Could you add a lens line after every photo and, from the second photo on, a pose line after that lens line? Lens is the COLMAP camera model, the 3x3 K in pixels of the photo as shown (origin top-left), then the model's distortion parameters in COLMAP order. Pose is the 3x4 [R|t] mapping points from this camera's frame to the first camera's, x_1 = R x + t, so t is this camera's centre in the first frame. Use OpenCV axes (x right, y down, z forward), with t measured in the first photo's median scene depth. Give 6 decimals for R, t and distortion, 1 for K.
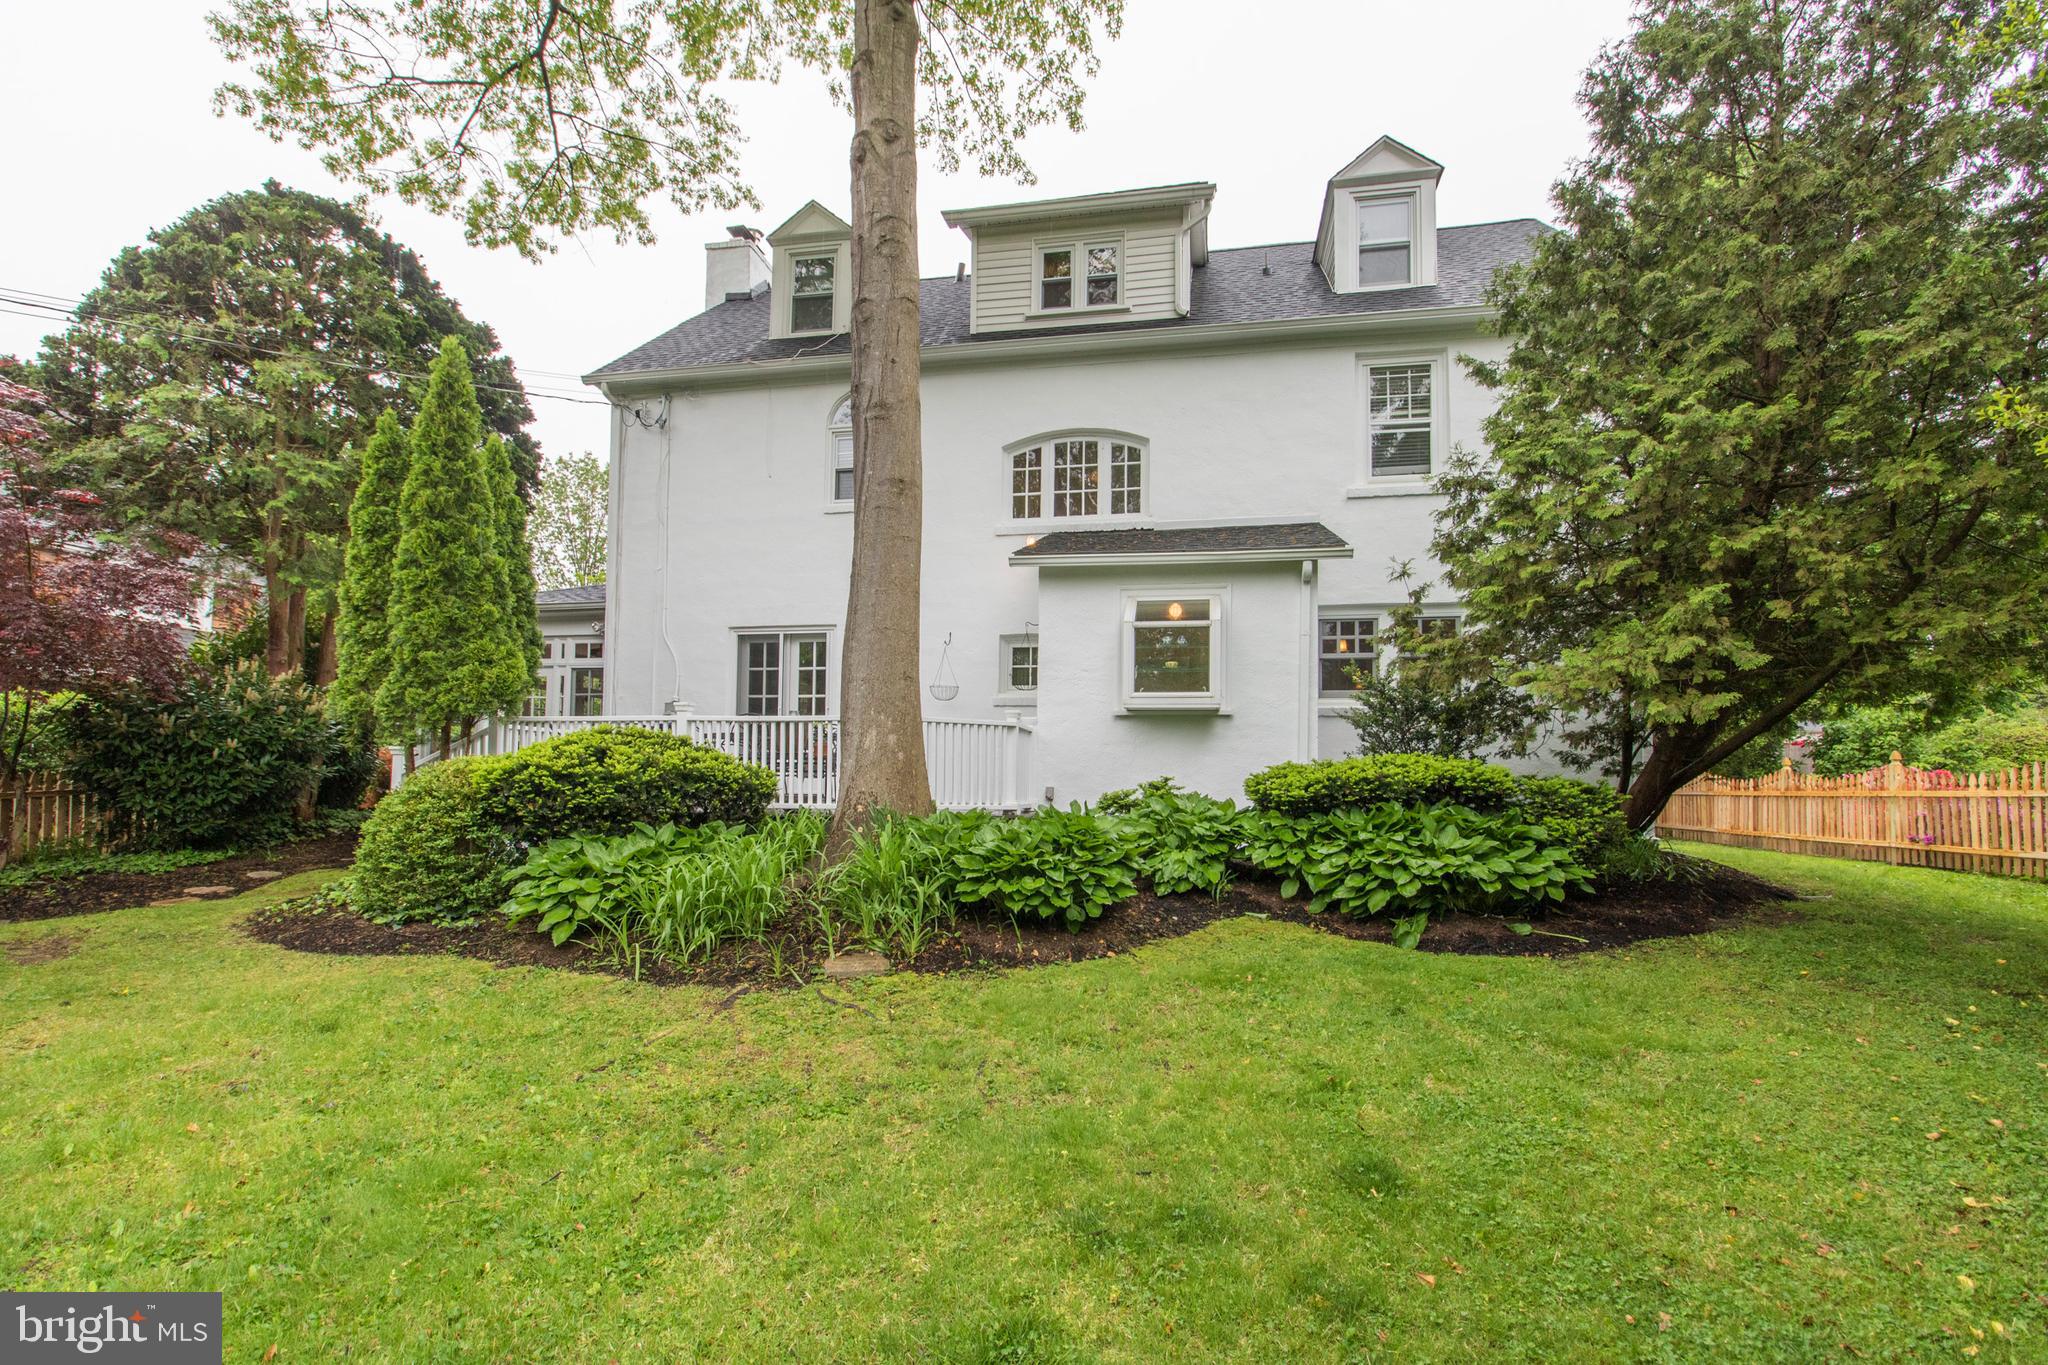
lens RADIAL K [[960.2, 0, 1019.8], [0, 960.2, 734.9], [0, 0, 1]] dist [0.000647, -0.000327]
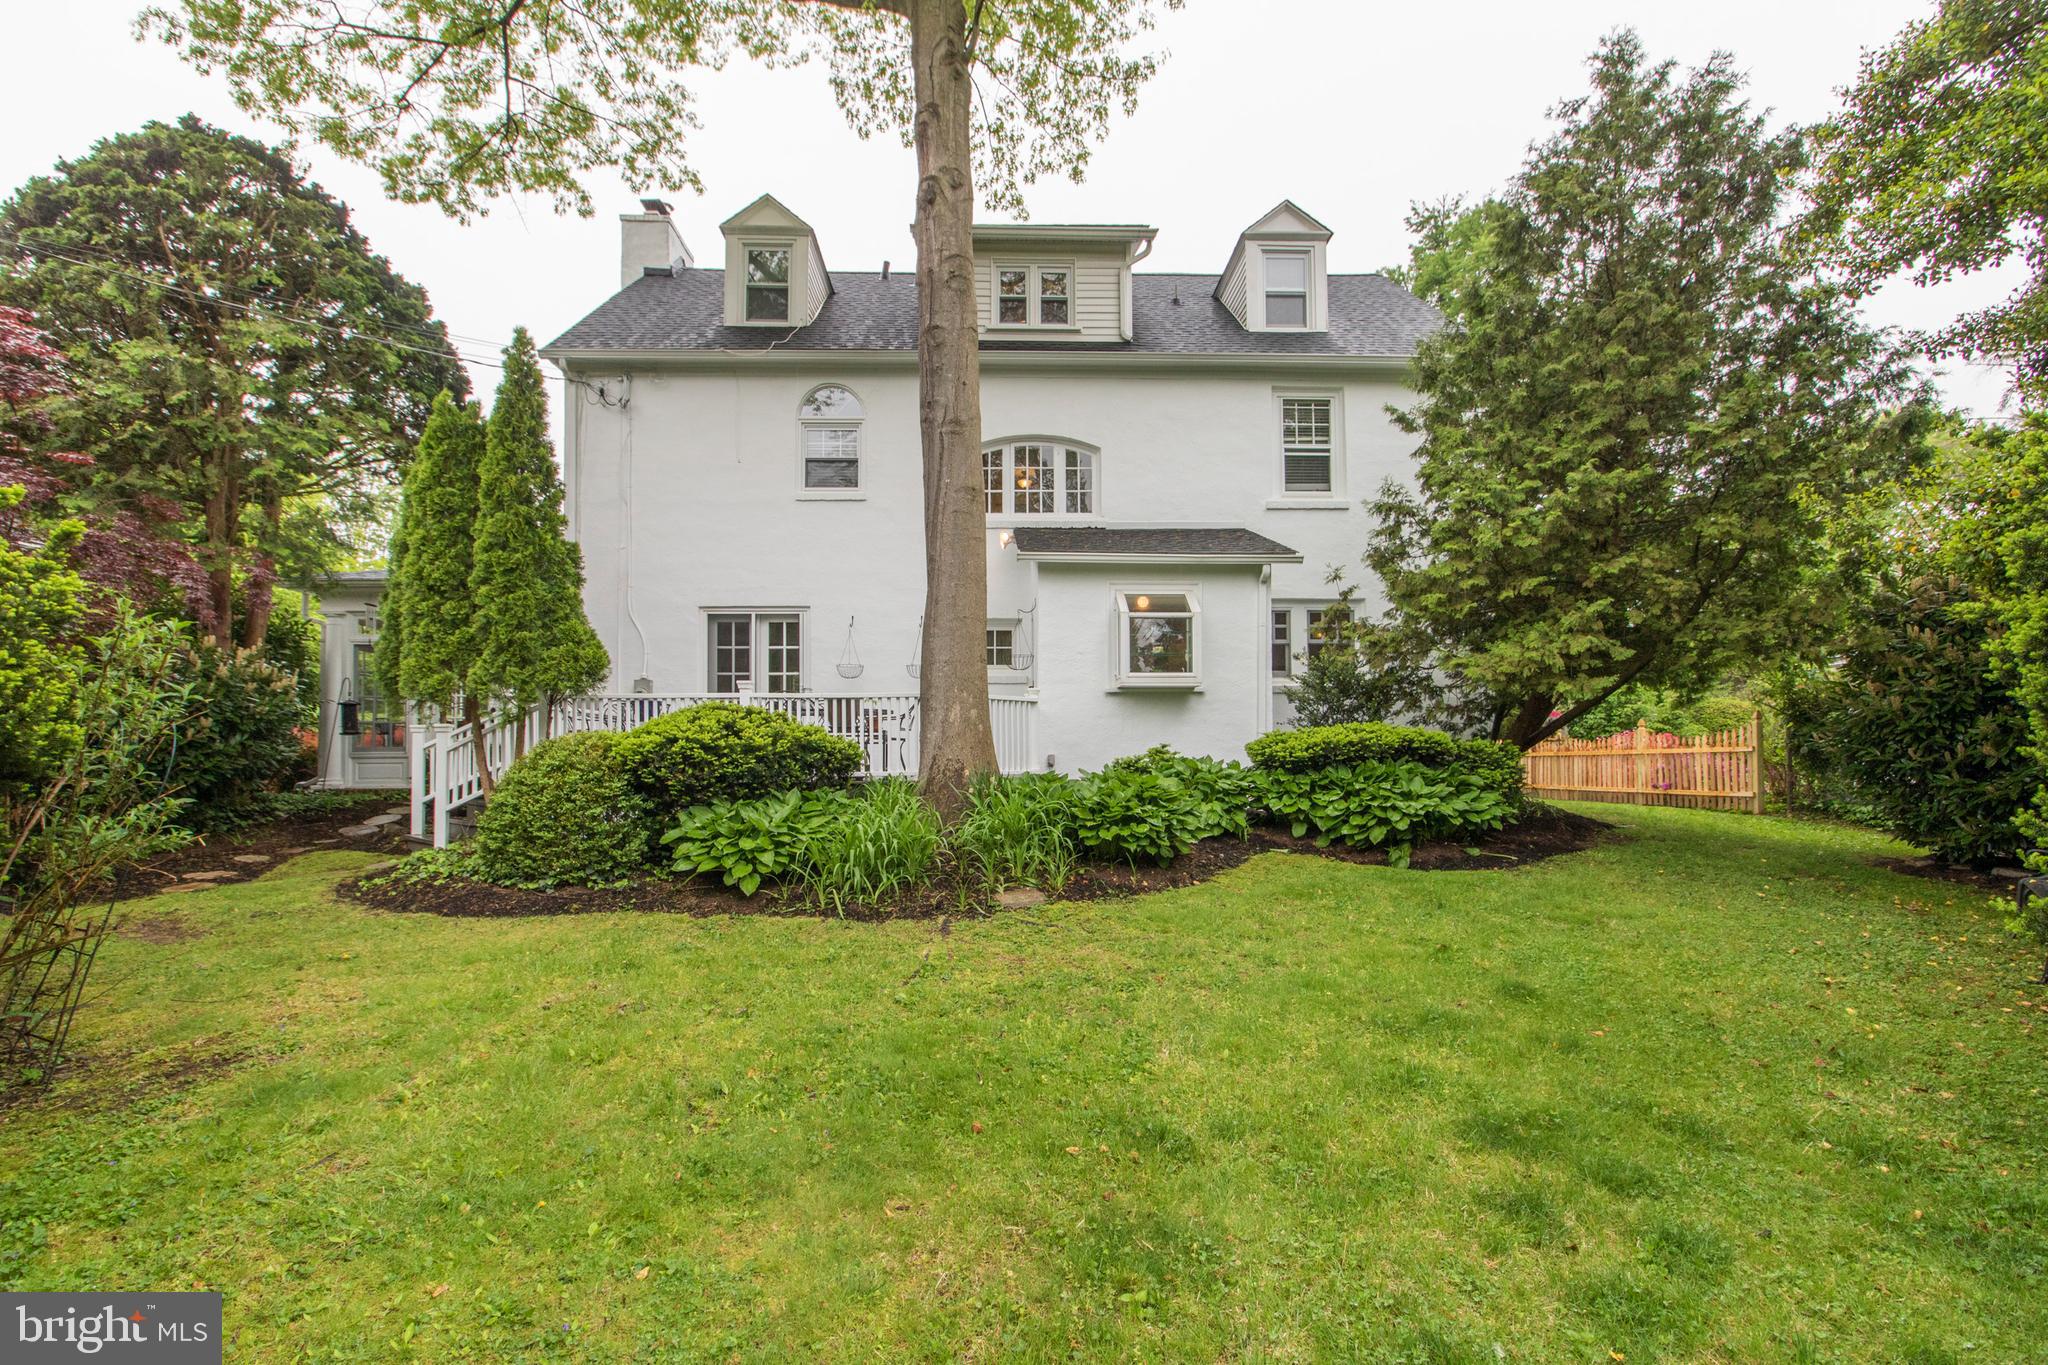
lens RADIAL K [[957.1, 0, 1026.5], [0, 957.1, 726.0], [0, 0, 1]] dist [0.000285, 0.000347]
pose [[0.975274, -0.008609, 0.220832, -0.261101], [0.004933, 0.999840, 0.017190, 0.000038], [-0.220944, -0.015676, 0.975160, -0.113563]]
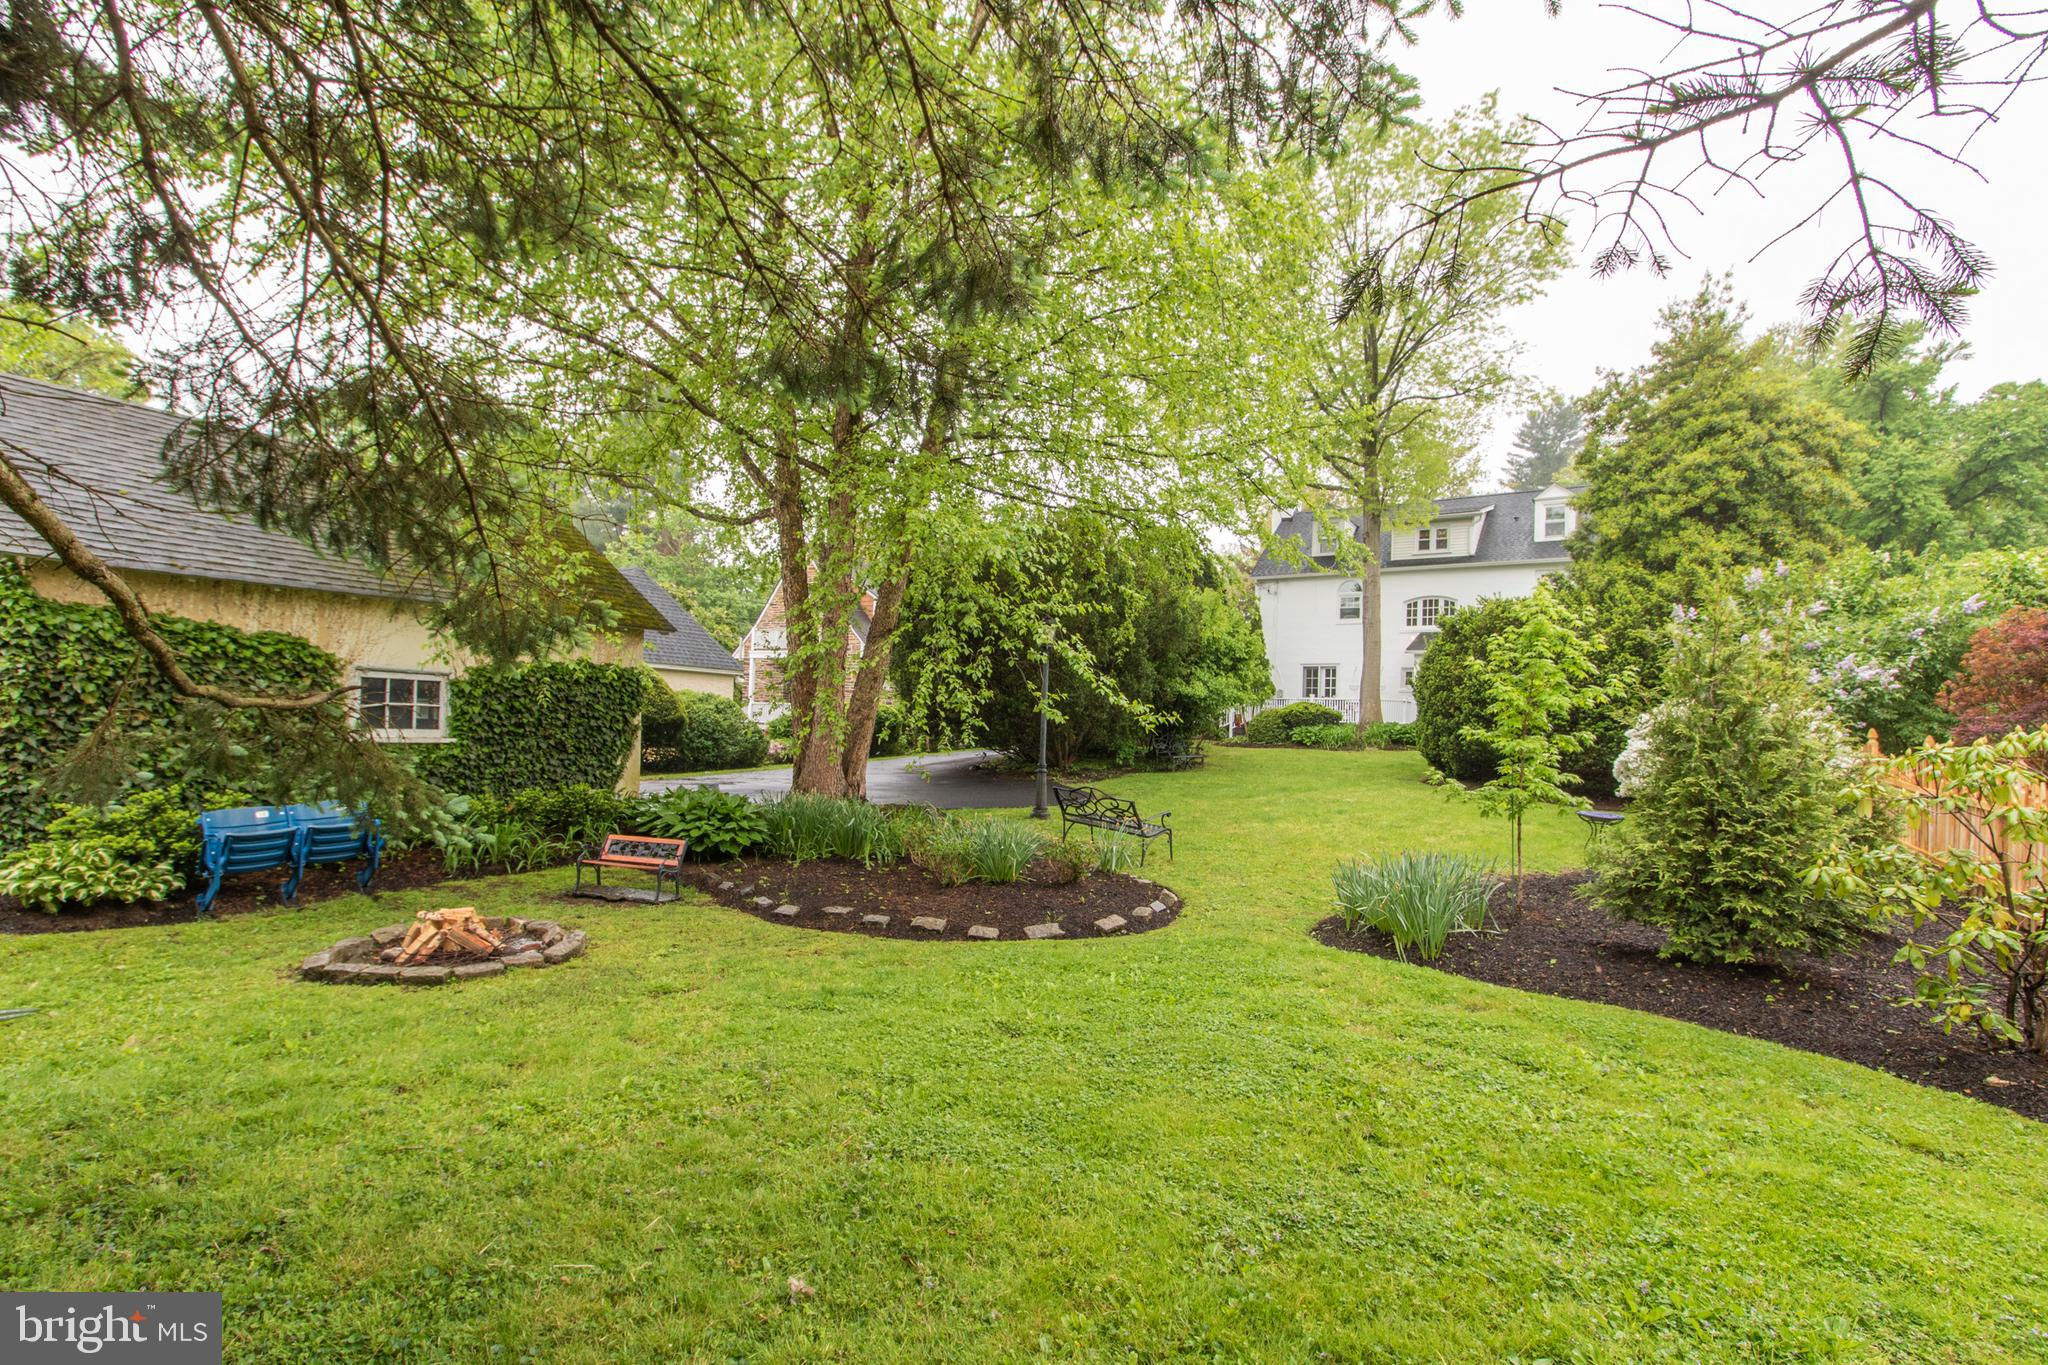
lens RADIAL K [[957.1, 0, 1026.5], [0, 957.1, 726.0], [0, 0, 1]] dist [0.000285, 0.000347]
pose [[0.924841, 0.015619, -0.380033, 0.045712], [-0.001675, 0.999314, 0.036993, -0.044119], [0.380350, -0.033576, 0.924233, -2.759648]]
